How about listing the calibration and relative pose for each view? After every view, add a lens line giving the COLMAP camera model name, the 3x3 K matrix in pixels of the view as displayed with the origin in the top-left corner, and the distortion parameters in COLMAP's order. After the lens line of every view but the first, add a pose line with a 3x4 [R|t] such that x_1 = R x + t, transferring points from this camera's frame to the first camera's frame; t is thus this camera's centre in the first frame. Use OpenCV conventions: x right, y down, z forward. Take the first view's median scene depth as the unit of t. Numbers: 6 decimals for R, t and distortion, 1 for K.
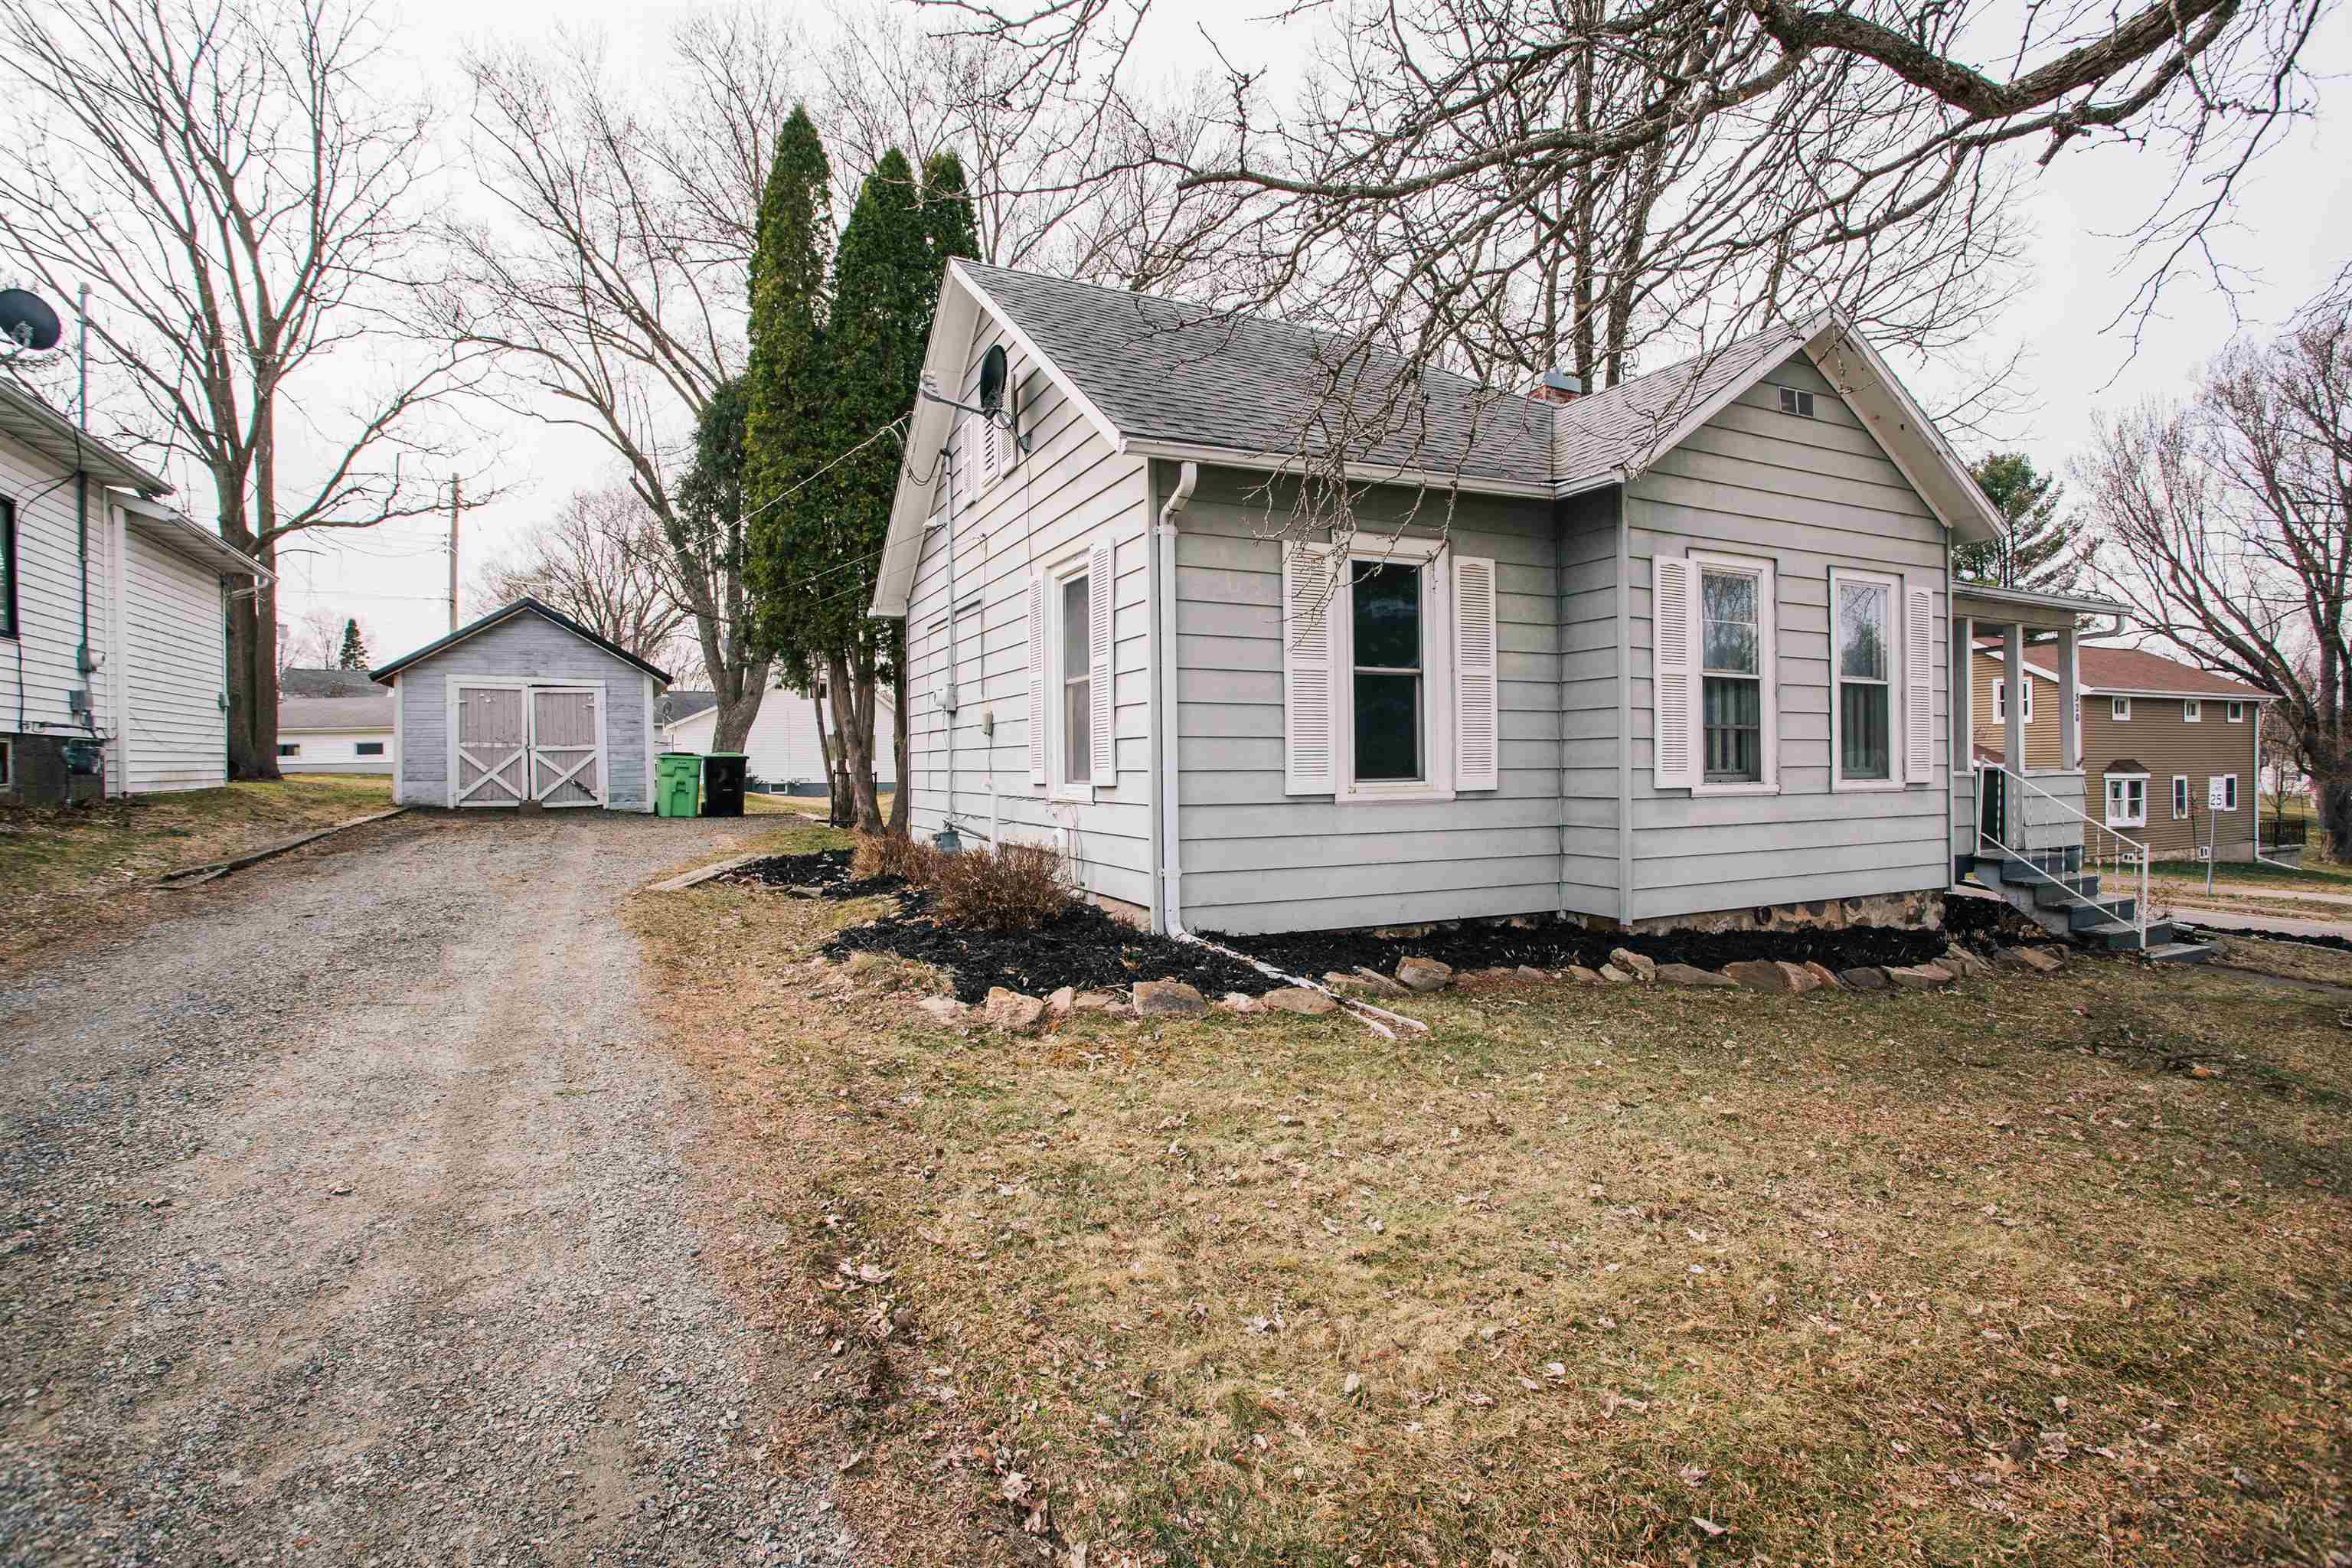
lens RADIAL K [[1137.5, 0, 1190.4], [0, 1137.5, 777.5], [0, 0, 1]] dist [-0.040976, -0.000037]
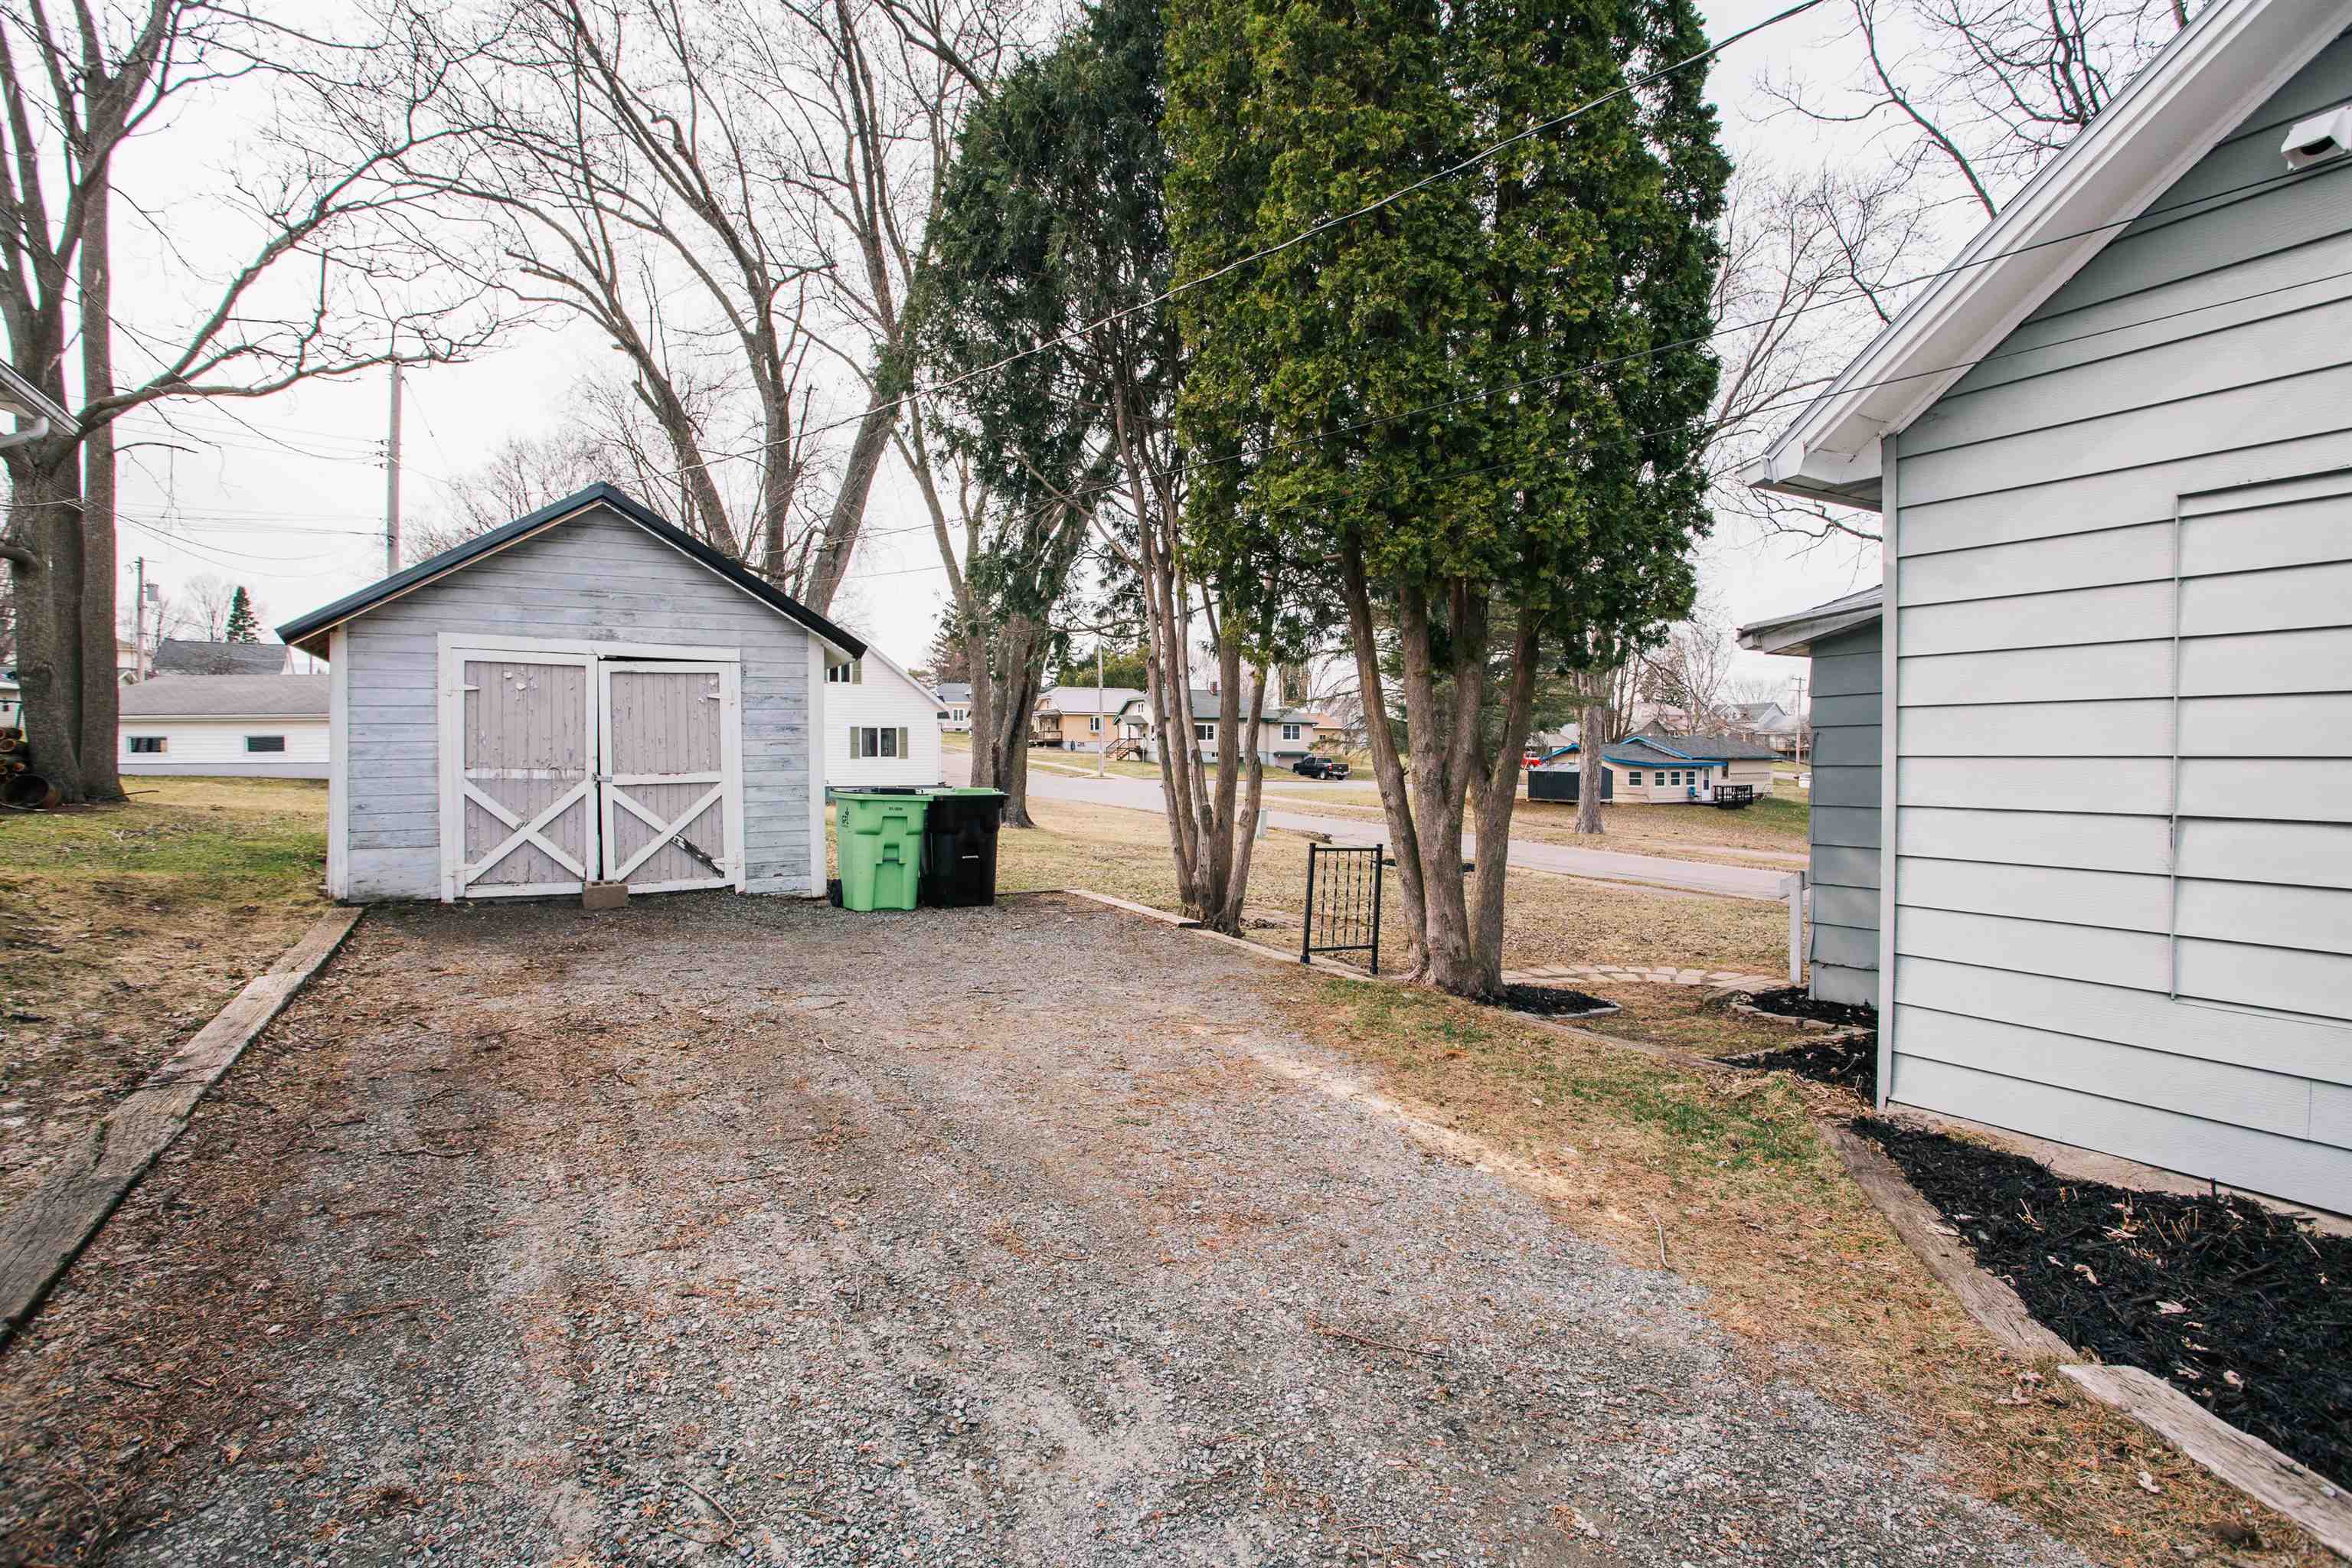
lens RADIAL K [[1185.4, 0, 1174.1], [0, 1185.4, 772.2], [0, 0, 1]] dist [-0.017597, 0.000732]
pose [[0.999634, 0.007644, 0.025941, -0.242773], [-0.007775, 0.999958, 0.004943, -0.024356], [-0.025902, -0.005143, 0.999651, 0.322102]]
